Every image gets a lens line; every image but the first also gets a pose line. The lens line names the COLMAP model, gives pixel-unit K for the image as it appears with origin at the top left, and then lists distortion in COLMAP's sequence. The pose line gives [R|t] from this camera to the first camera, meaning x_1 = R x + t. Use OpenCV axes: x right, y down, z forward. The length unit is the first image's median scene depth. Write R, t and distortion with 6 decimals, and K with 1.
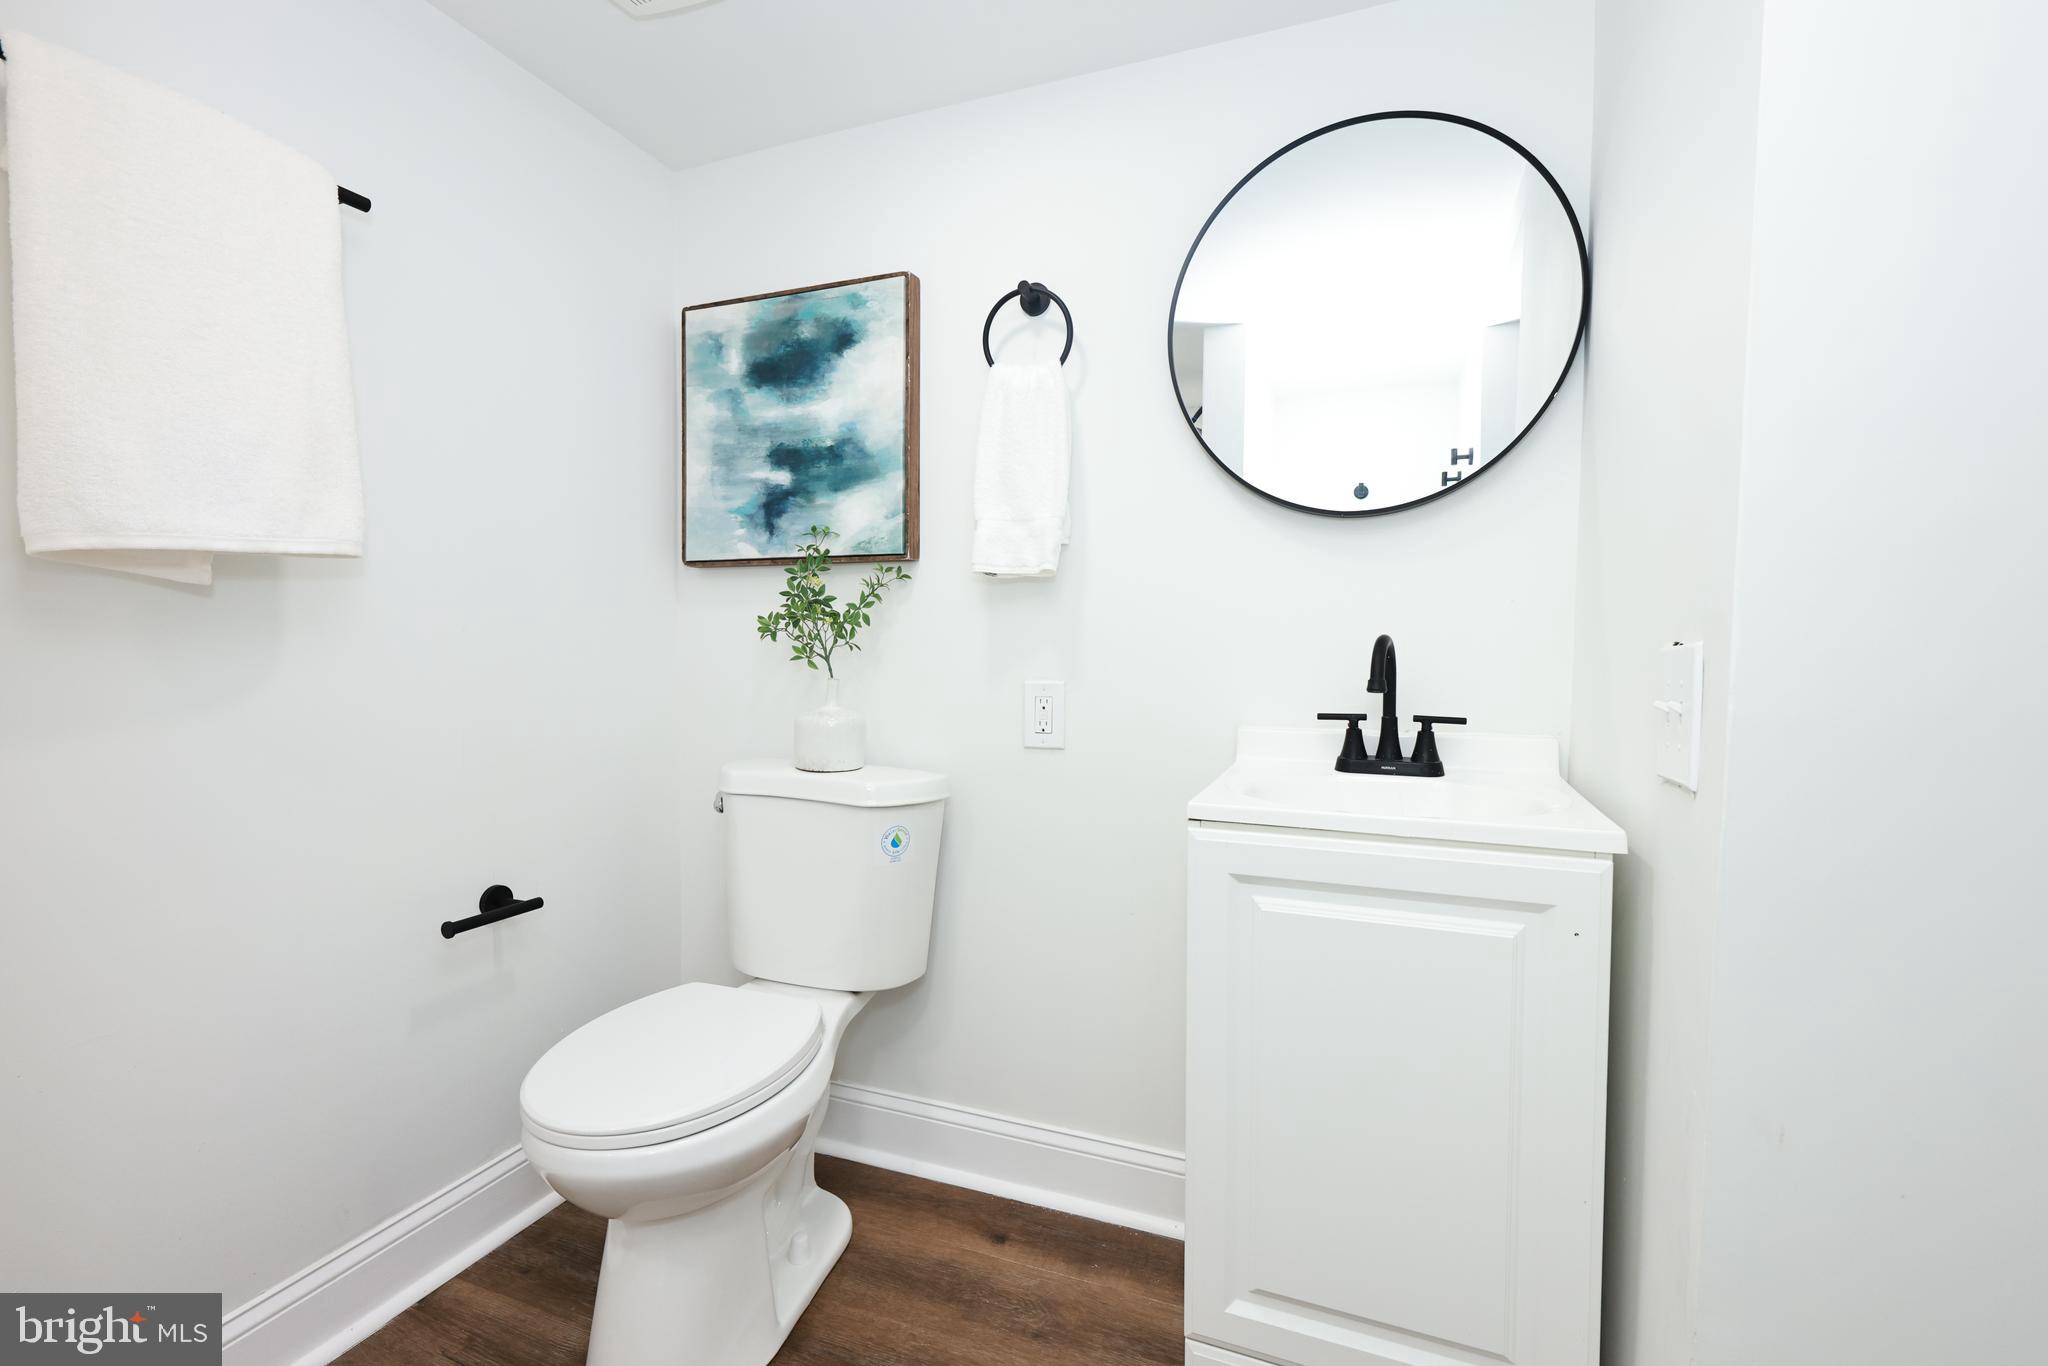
lens RADIAL K [[883.9, 0, 1025.7], [0, 883.9, 679.2], [0, 0, 1]] dist [0.003644, -0.000560]
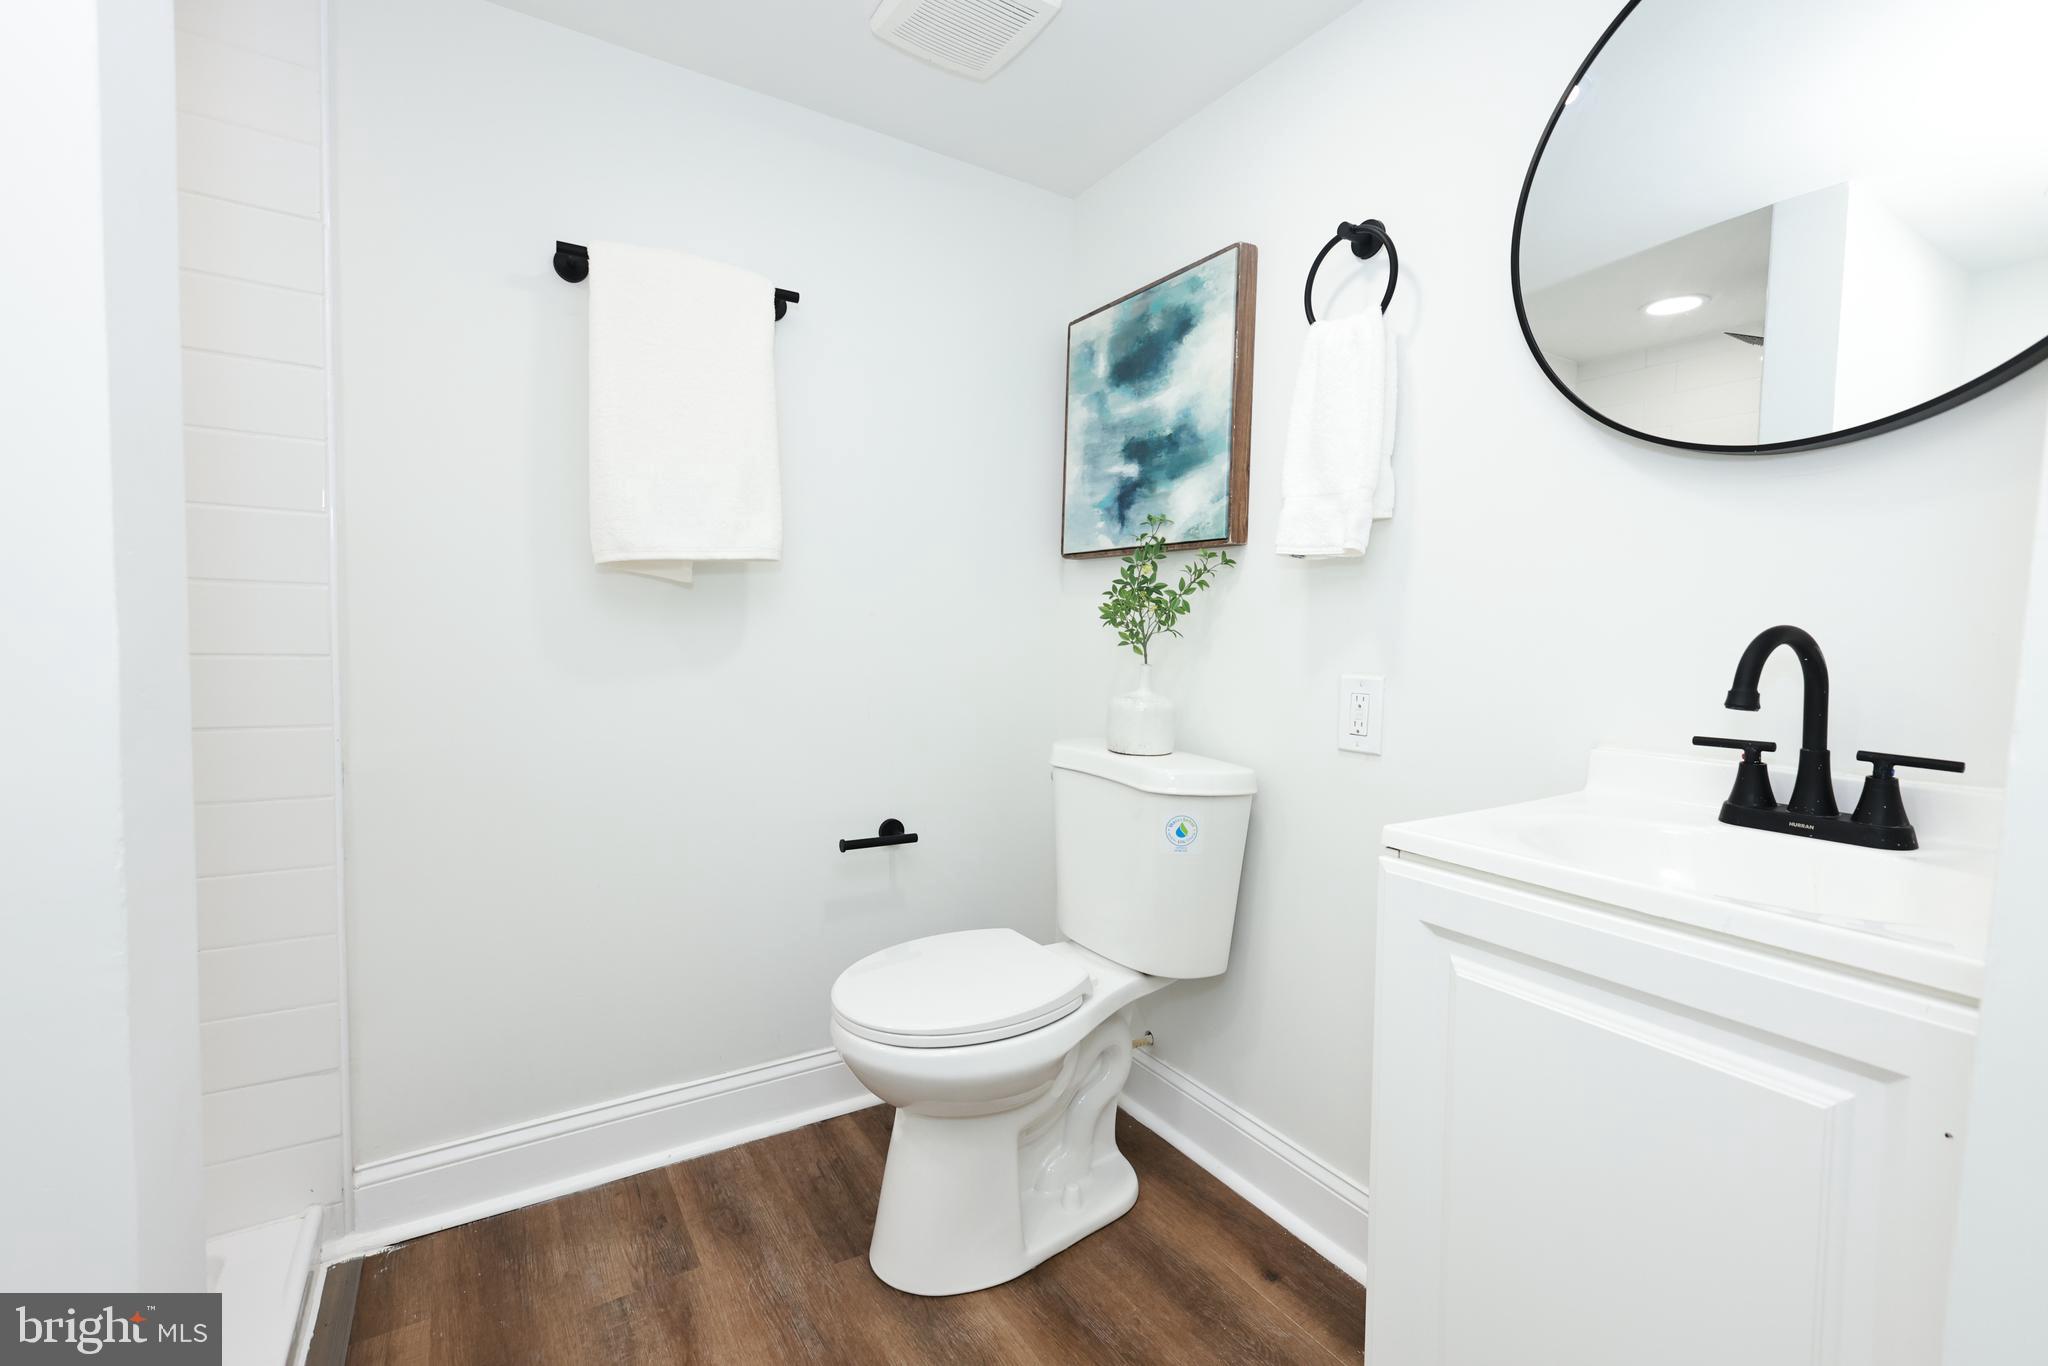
lens RADIAL K [[883.9, 0, 1025.7], [0, 883.9, 679.2], [0, 0, 1]] dist [0.003644, -0.000560]
pose [[0.805500, 0.046463, -0.590771, 0.260482], [-0.040339, 0.998908, 0.023561, -0.001731], [0.591221, 0.004853, 0.806495, 0.091448]]
